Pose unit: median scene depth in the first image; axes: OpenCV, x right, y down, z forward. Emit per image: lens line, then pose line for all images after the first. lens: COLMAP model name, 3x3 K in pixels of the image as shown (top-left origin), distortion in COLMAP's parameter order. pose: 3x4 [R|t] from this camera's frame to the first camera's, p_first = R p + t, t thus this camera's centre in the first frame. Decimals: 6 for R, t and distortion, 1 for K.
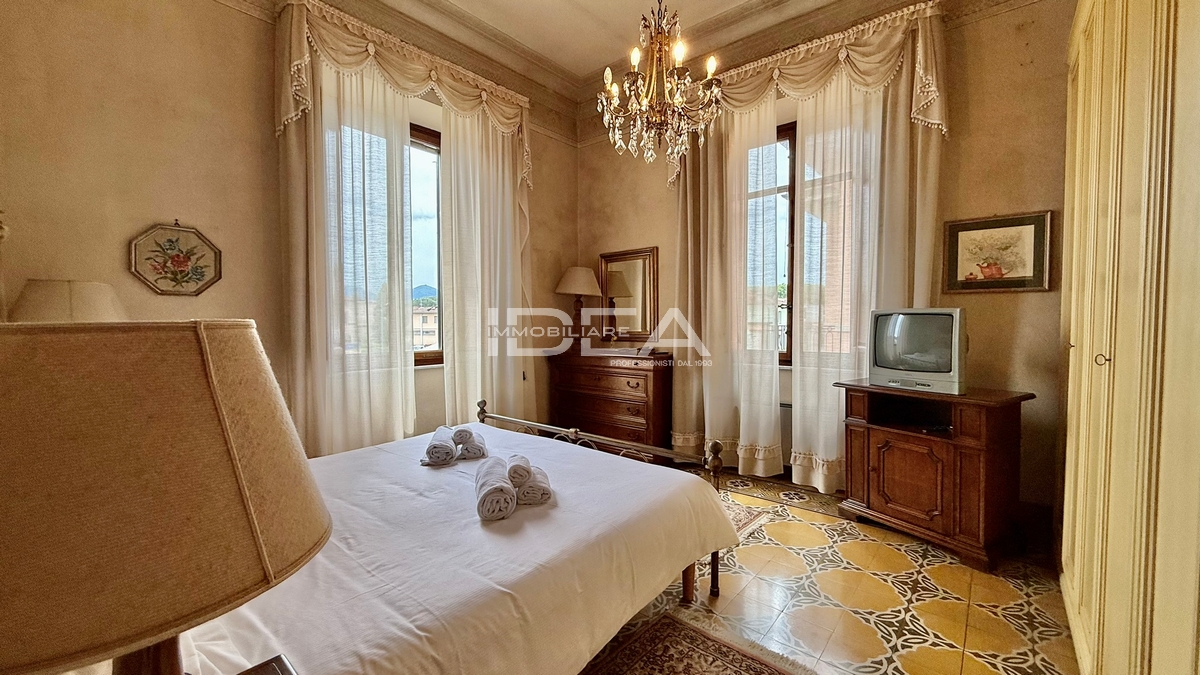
lens RADIAL K [[477.2, 0, 593.1], [0, 477.2, 338.3], [0, 0, 1]] dist [-0.000107, -0.000071]
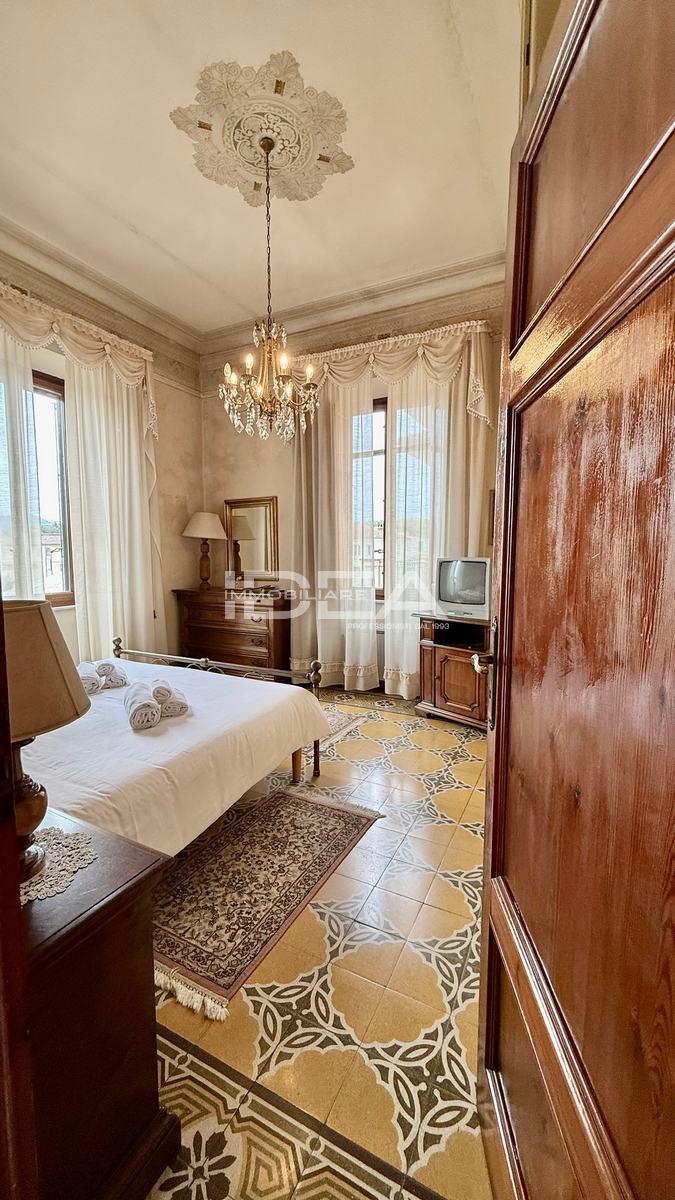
lens RADIAL K [[477.2, 0, 334.4], [0, 477.2, 595.3], [0, 0, 1]] dist [-0.000107, -0.000071]
pose [[0.972335, -0.019019, 0.232817, 0.001704], [0.006904, 0.998584, 0.052742, -0.026944], [-0.233490, -0.049675, 0.971089, -0.209768]]
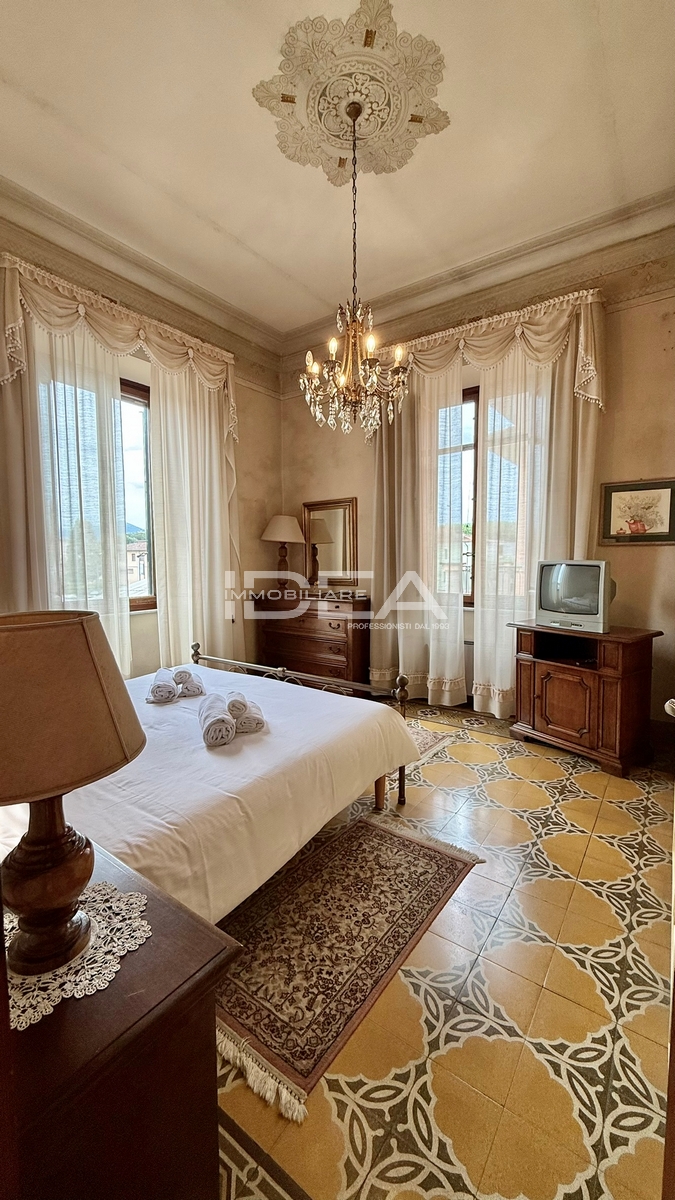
lens RADIAL K [[477.2, 0, 334.4], [0, 477.2, 595.3], [0, 0, 1]] dist [-0.000107, -0.000071]
pose [[0.996769, -0.008870, 0.079826, -0.003309], [0.005500, 0.999088, 0.042338, -0.026998], [-0.080129, -0.041762, 0.995909, -0.117553]]
